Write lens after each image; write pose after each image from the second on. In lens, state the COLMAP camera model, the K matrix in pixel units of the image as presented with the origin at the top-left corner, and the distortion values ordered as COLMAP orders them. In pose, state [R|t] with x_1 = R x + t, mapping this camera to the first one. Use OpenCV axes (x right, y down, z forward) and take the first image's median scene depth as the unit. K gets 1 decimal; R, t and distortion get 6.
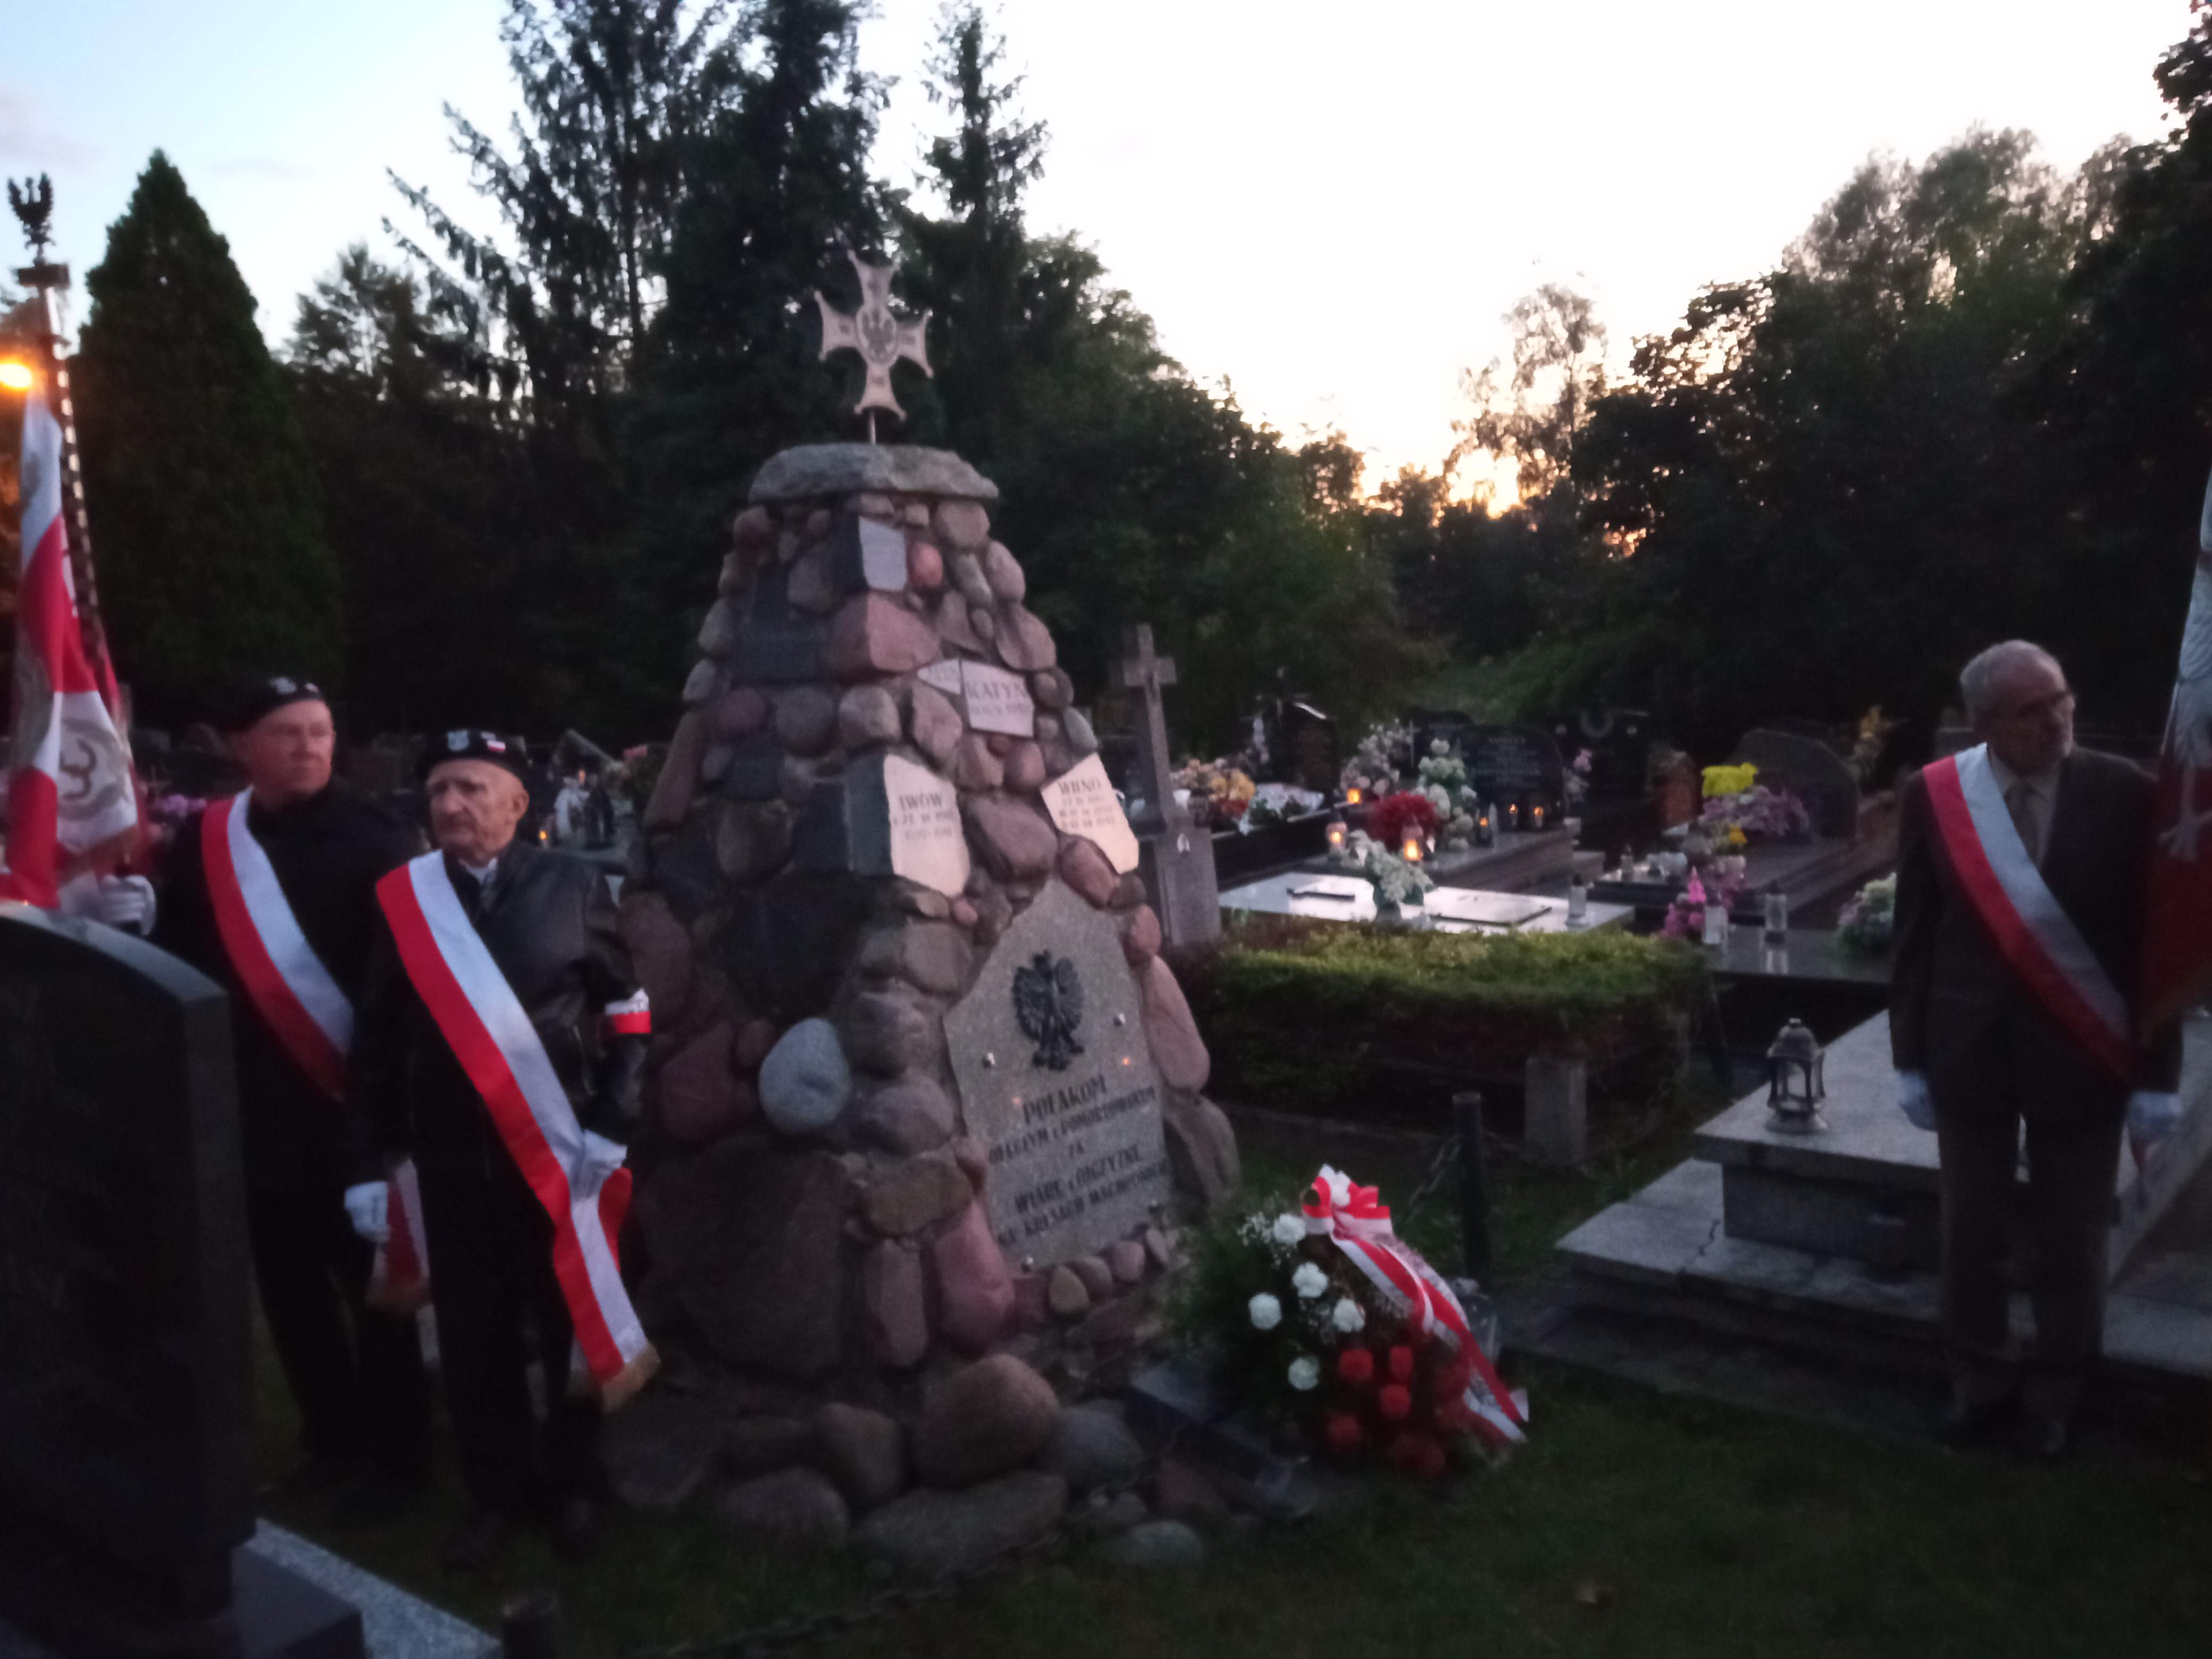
lens RADIAL K [[1787.6, 0, 1108.0], [0, 1787.6, 819.7], [0, 0, 1]] dist [0.105001, -0.185895]
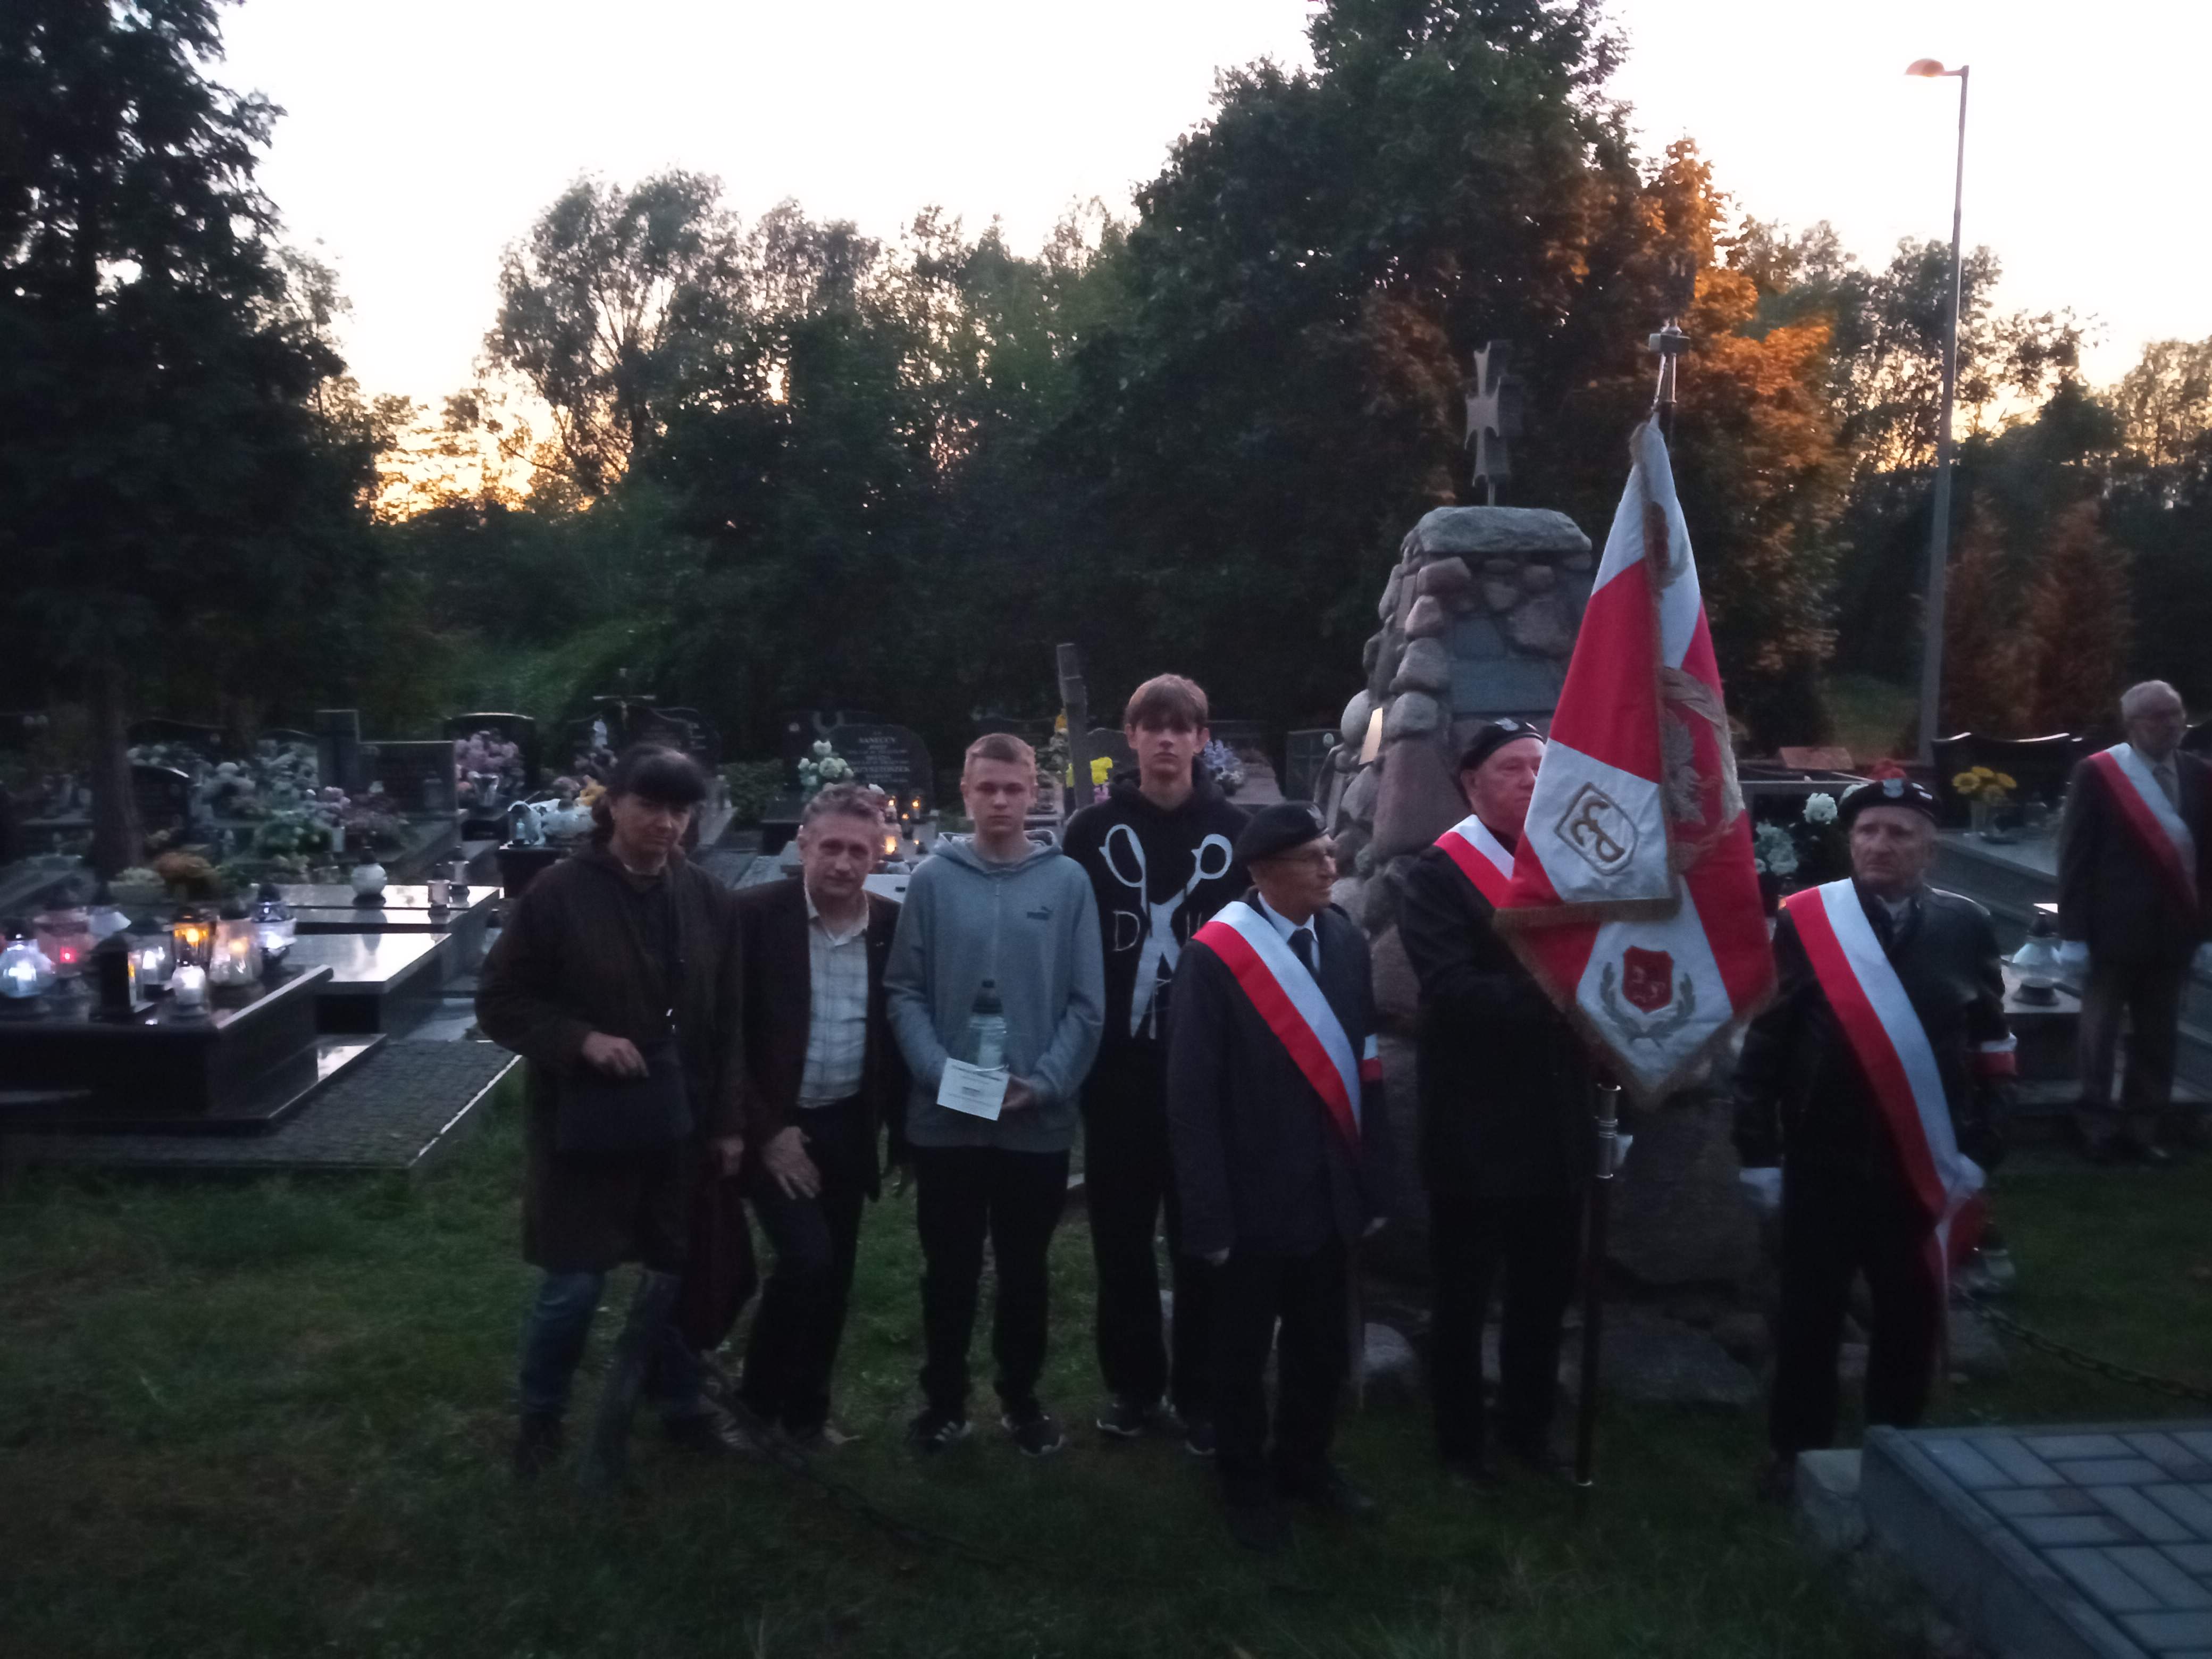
lens RADIAL K [[1777.3, 0, 1108.2], [0, 1777.3, 817.2], [0, 0, 1]] dist [0.104420, -0.173612]
pose [[0.755816, -0.047348, 0.653070, -1.084101], [0.043473, 0.998810, 0.022102, -0.045434], [-0.653339, 0.011686, 0.756975, 0.295031]]
